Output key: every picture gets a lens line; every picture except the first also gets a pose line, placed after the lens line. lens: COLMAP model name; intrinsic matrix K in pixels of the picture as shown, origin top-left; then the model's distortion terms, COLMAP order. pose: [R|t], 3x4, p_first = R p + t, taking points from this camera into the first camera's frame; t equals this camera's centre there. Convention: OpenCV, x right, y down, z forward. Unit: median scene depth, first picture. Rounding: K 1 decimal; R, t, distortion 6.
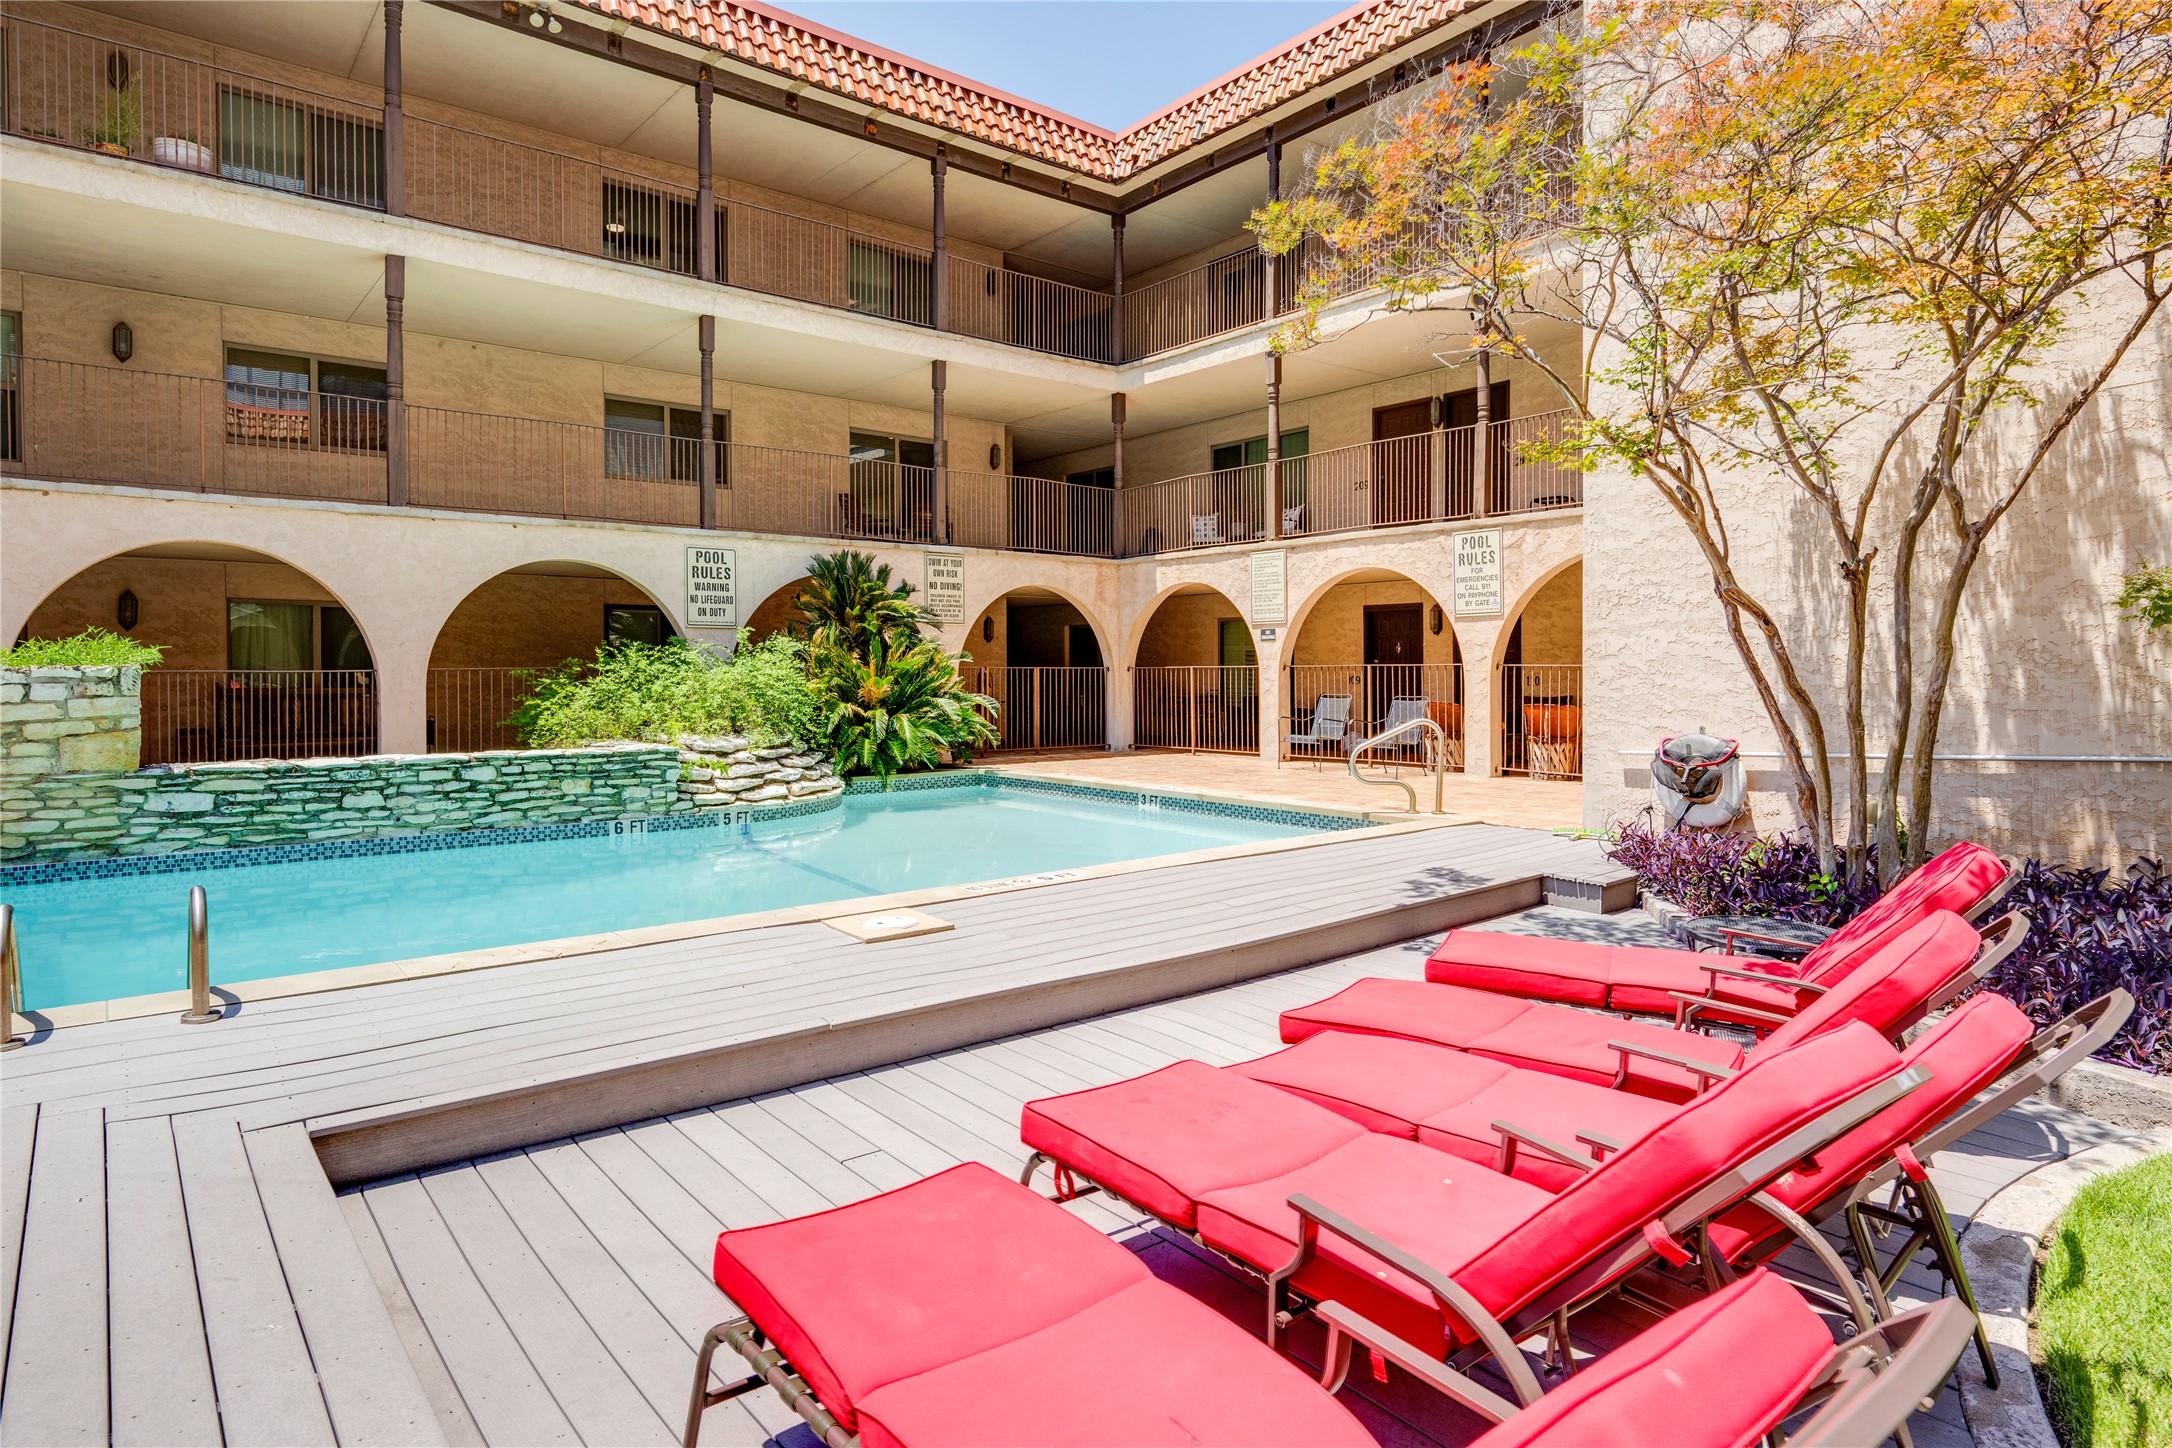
lens RADIAL K [[1205.6, 0, 1079.0], [0, 1205.6, 672.7], [0, 0, 1]] dist [0.005742, 0.001108]
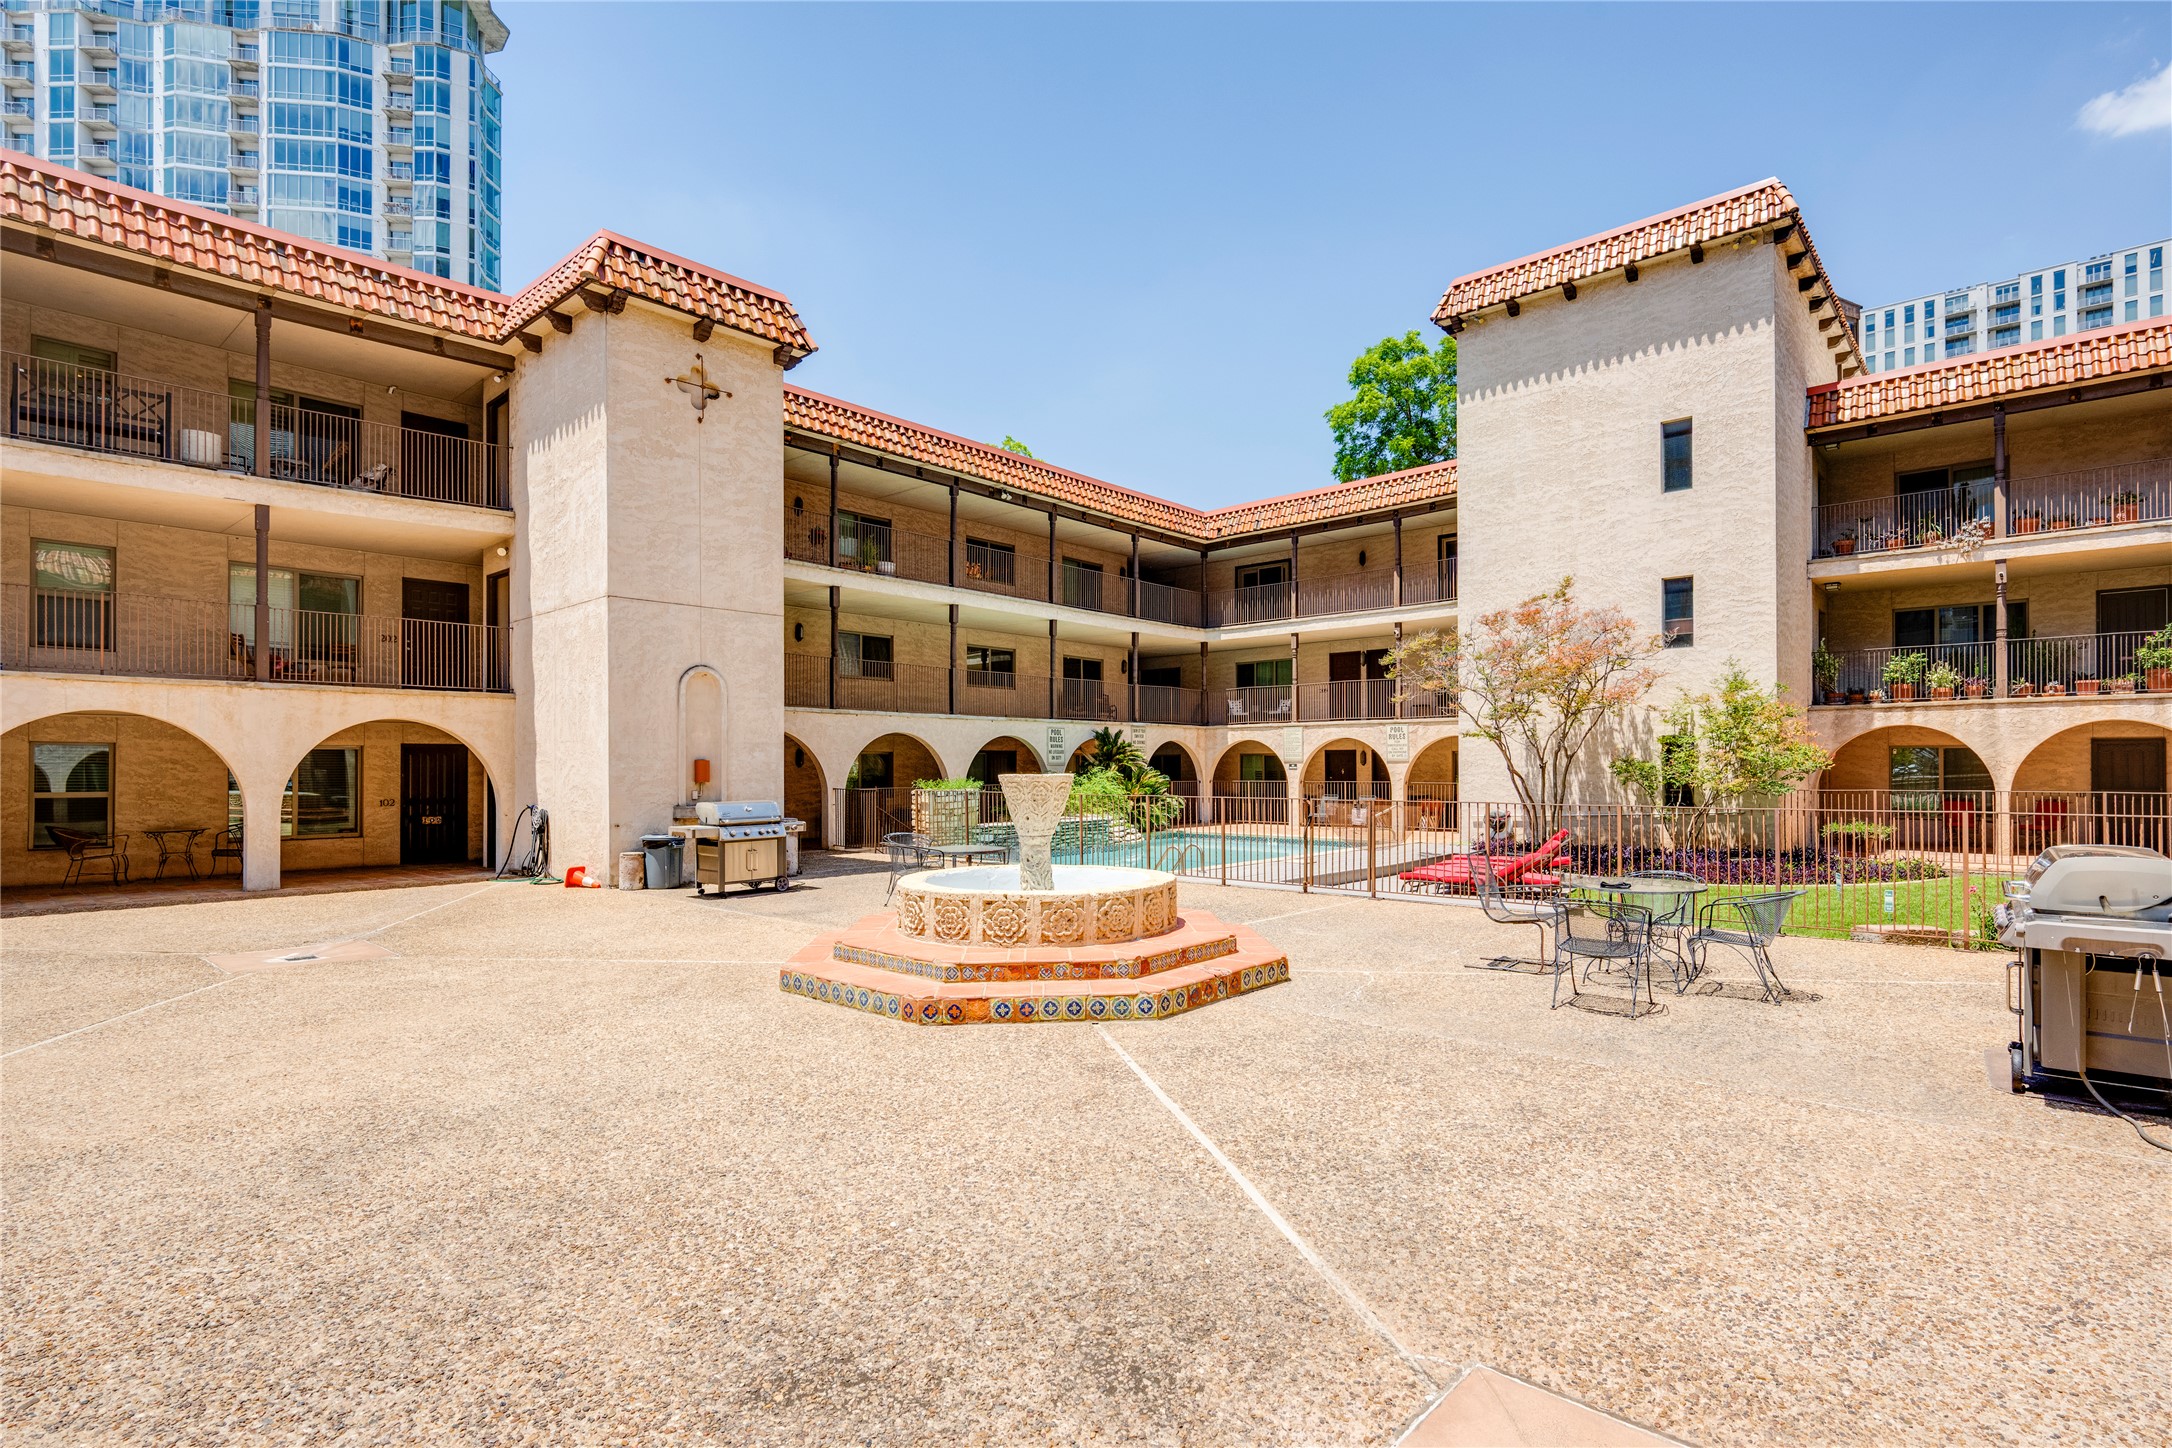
lens RADIAL K [[1058.9, 0, 1090.9], [0, 1058.9, 758.7], [0, 0, 1]] dist [-0.001955, -0.000088]
pose [[0.987581, 0.000792, 0.157108, -0.568259], [0.000677, 0.999957, -0.009301, -0.033059], [-0.157108, 0.009292, 0.987538, -0.913003]]
